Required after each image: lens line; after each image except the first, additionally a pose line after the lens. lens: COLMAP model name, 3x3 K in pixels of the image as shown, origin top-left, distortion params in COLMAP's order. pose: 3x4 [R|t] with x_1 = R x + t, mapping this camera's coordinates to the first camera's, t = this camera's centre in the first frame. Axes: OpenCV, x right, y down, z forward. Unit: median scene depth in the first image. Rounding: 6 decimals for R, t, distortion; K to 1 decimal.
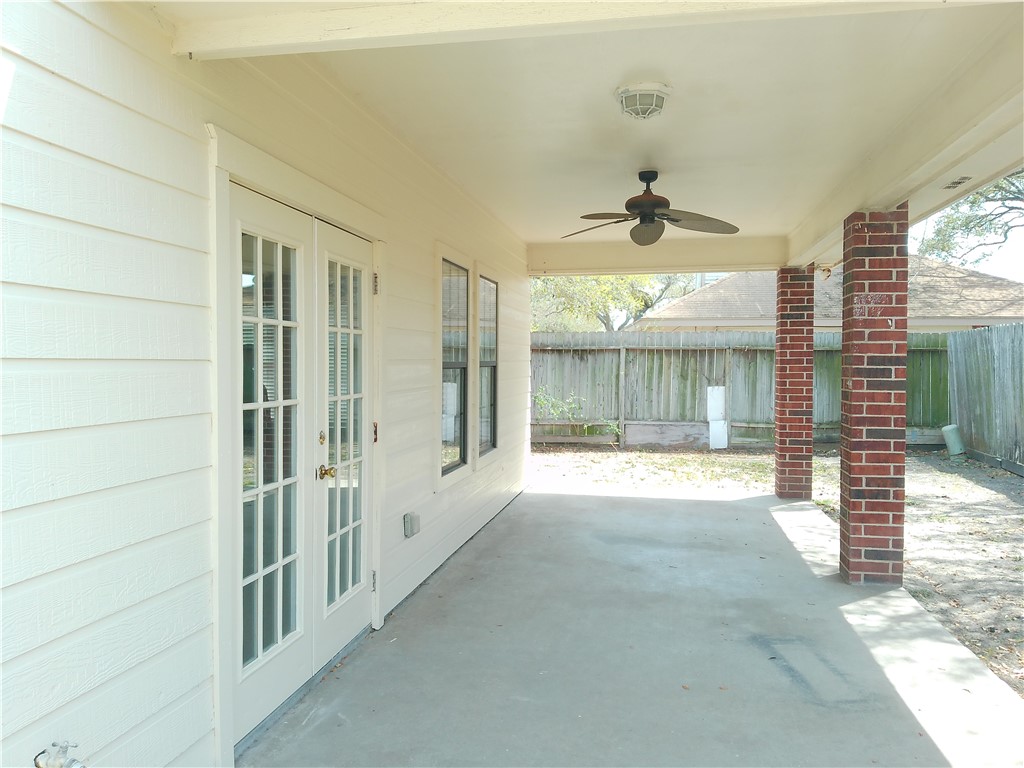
lens RADIAL K [[830.1, 0, 510.5], [0, 830.1, 381.3], [0, 0, 1]] dist [0.095359, -0.165394]
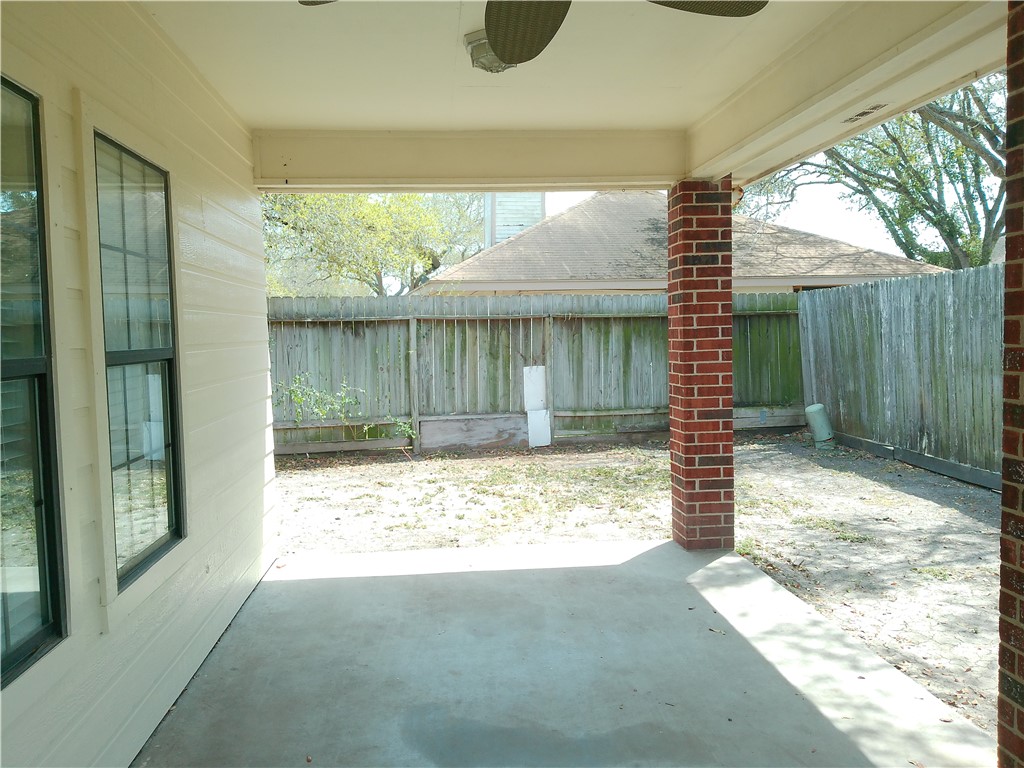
lens RADIAL K [[830.1, 0, 522.5], [0, 830.1, 399.7], [0, 0, 1]] dist [0.095359, -0.165394]
pose [[0.958808, -0.046486, 0.280225, 0.019222], [0.030881, 0.997730, 0.059848, -0.009420], [-0.282371, -0.048730, 0.958067, 0.271034]]
